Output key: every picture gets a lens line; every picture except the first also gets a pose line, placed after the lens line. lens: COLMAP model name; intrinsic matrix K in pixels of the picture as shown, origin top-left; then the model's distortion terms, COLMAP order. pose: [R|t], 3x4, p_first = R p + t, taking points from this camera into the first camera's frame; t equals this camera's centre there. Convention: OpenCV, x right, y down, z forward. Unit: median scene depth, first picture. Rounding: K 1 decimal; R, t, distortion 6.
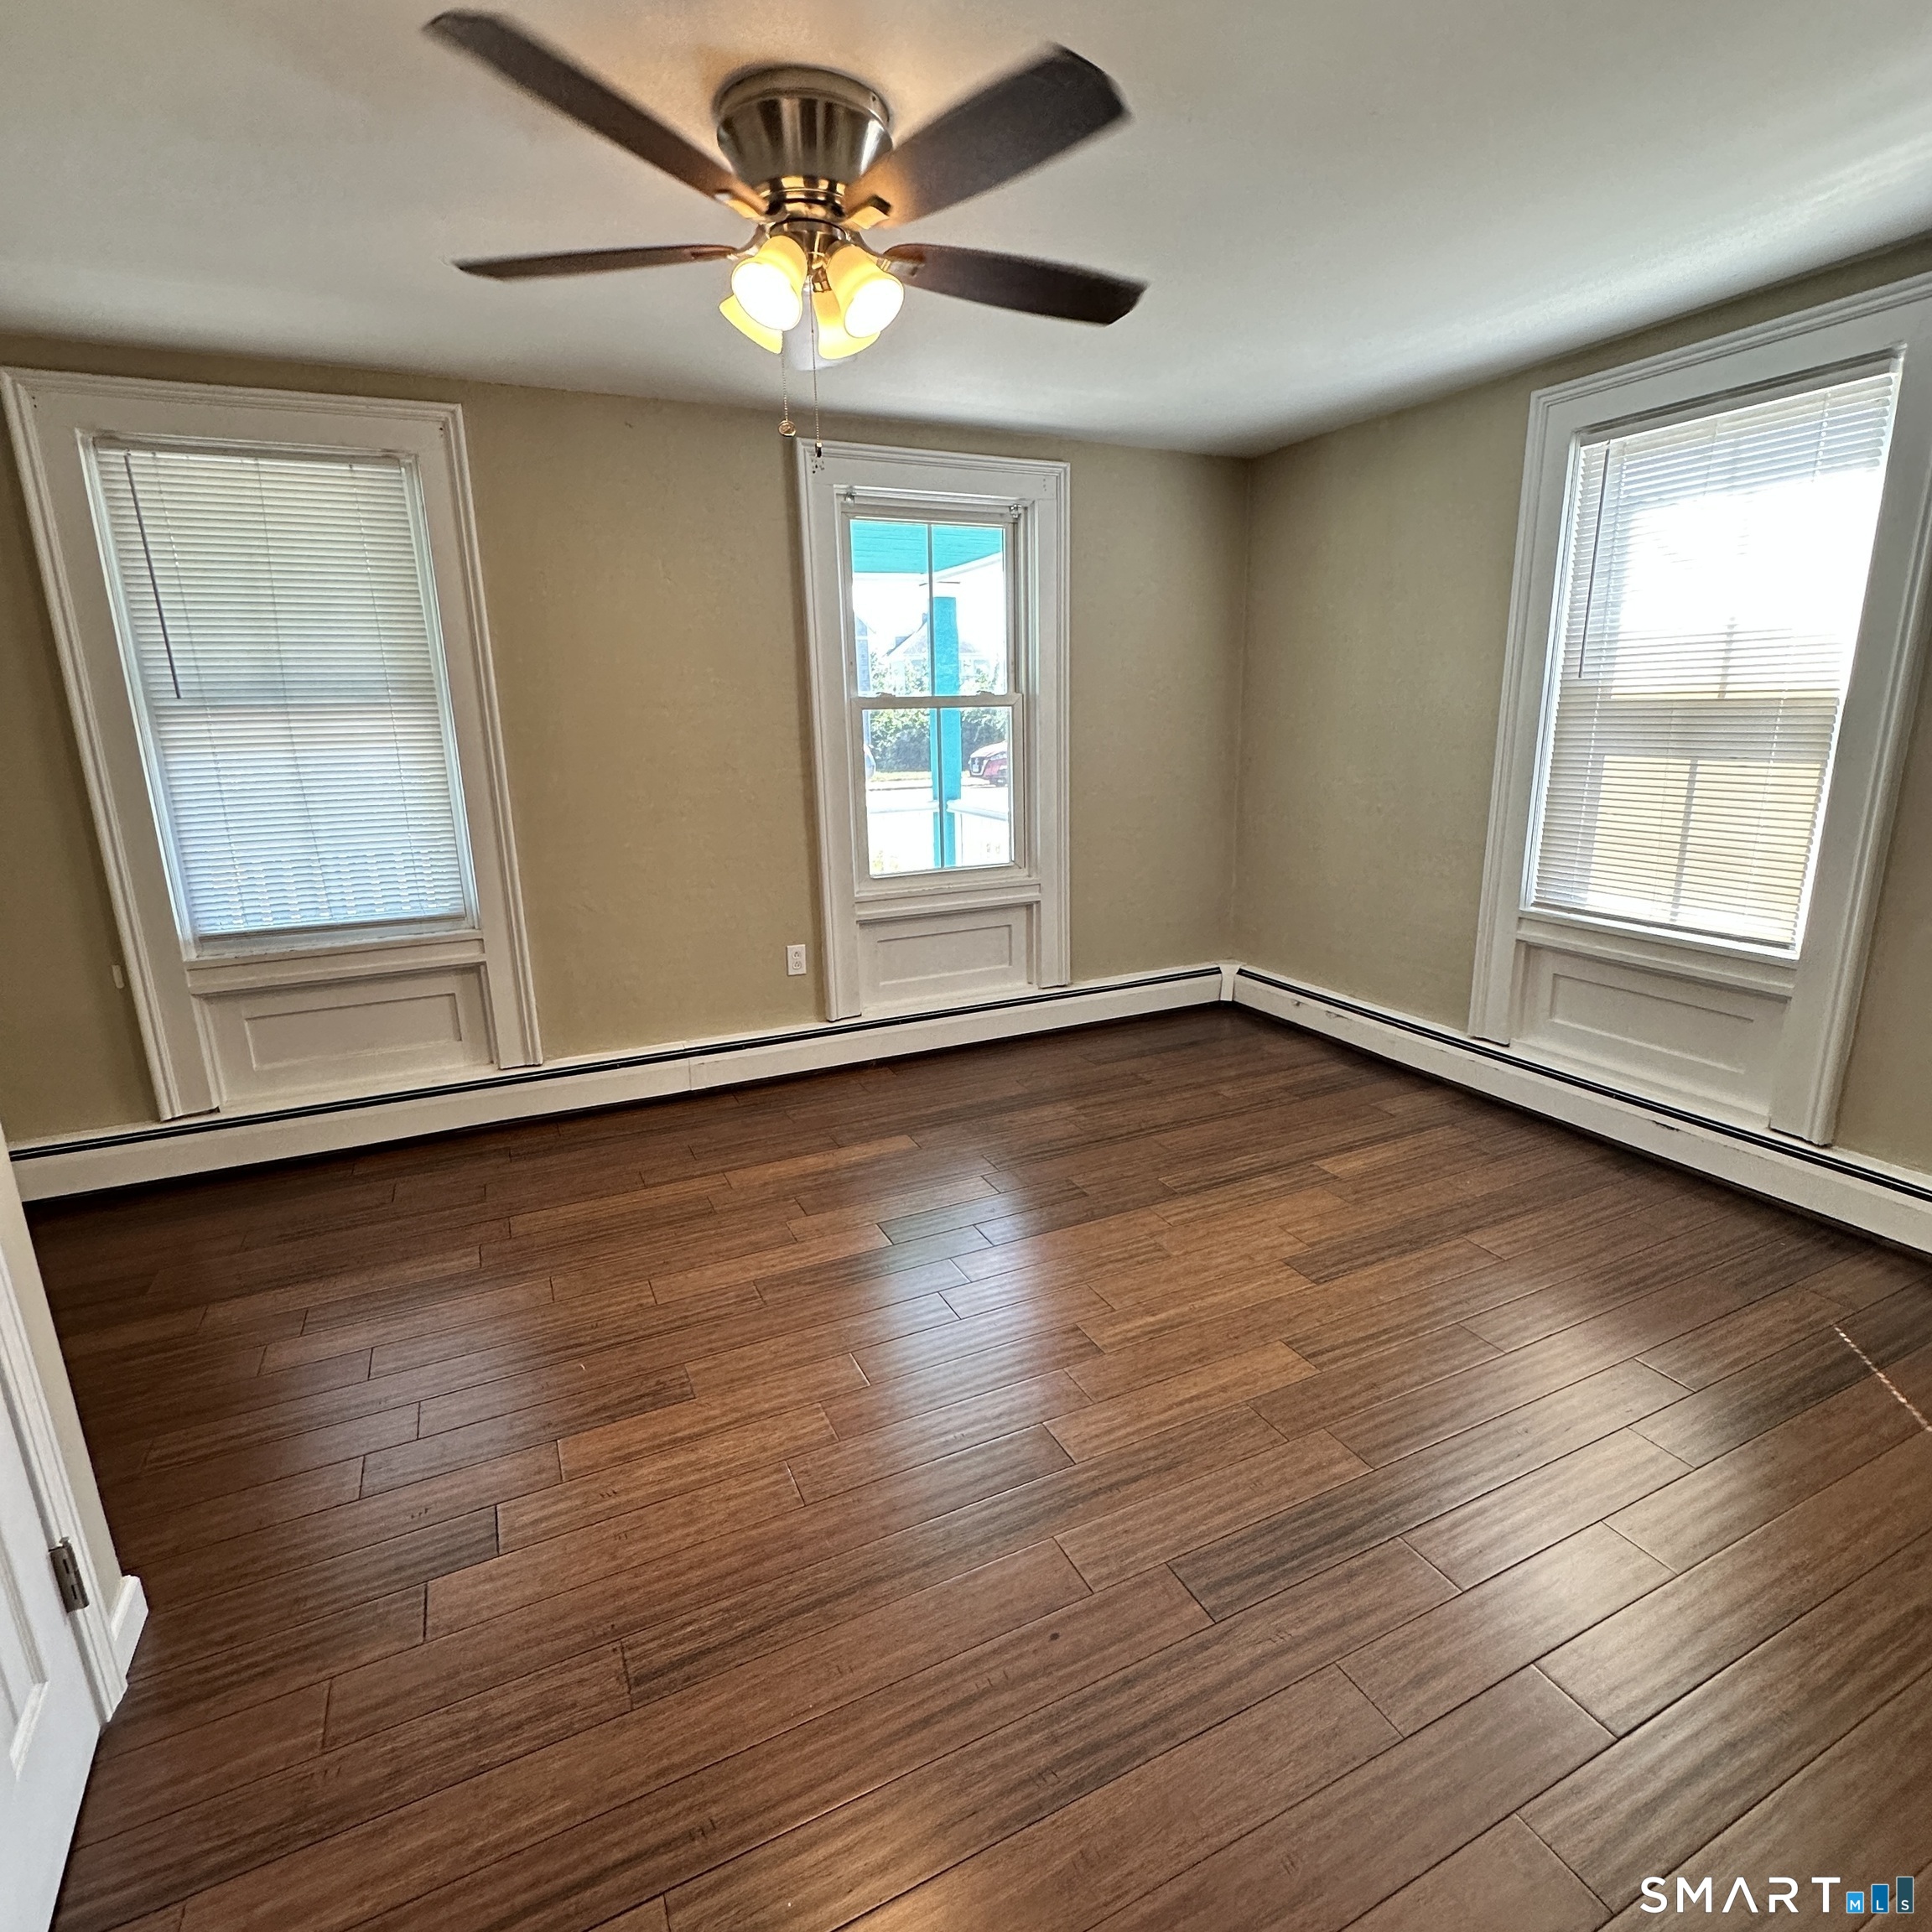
lens RADIAL K [[1023.8, 0, 960.7], [0, 1023.8, 967.6], [0, 0, 1]] dist [-0.004975, -0.000070]
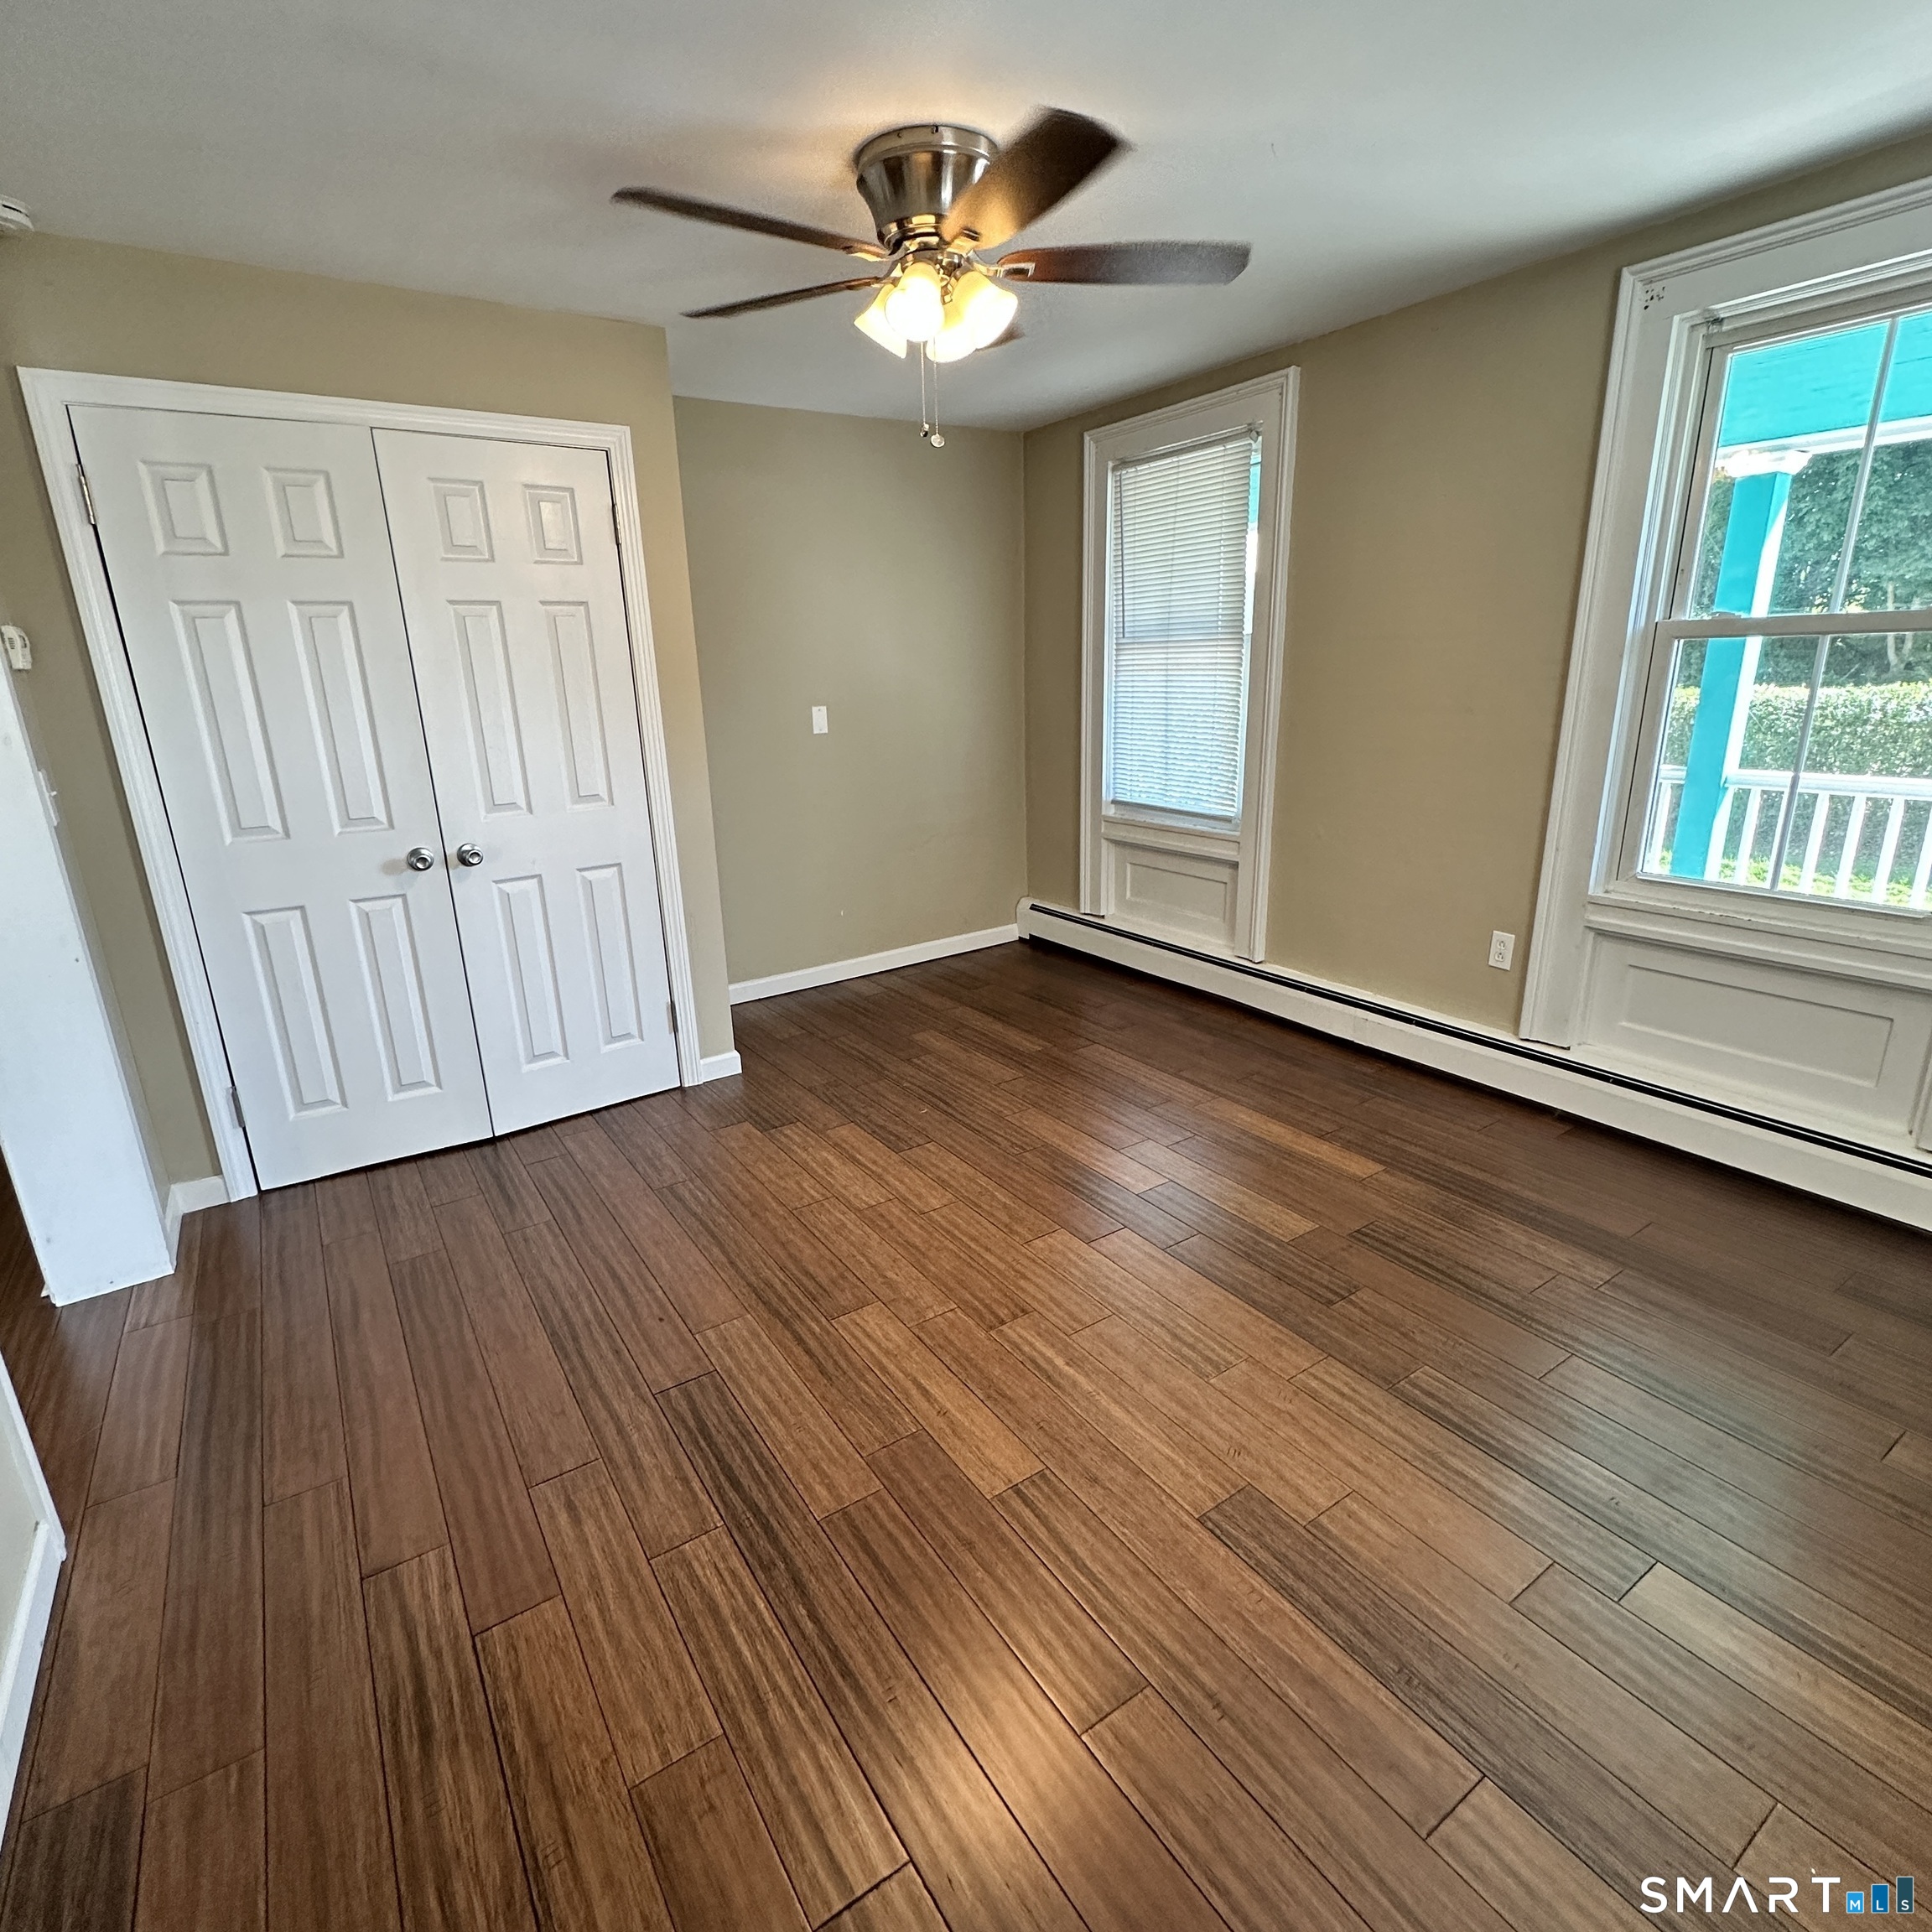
lens RADIAL K [[1023.8, 0, 964.6], [0, 1023.8, 966.4], [0, 0, 1]] dist [-0.004975, -0.000070]
pose [[0.144206, 0.299024, -0.943286, 0.681960], [-0.217489, 0.939519, 0.264581, -0.145598], [0.965351, 0.167001, 0.200518, 0.516476]]
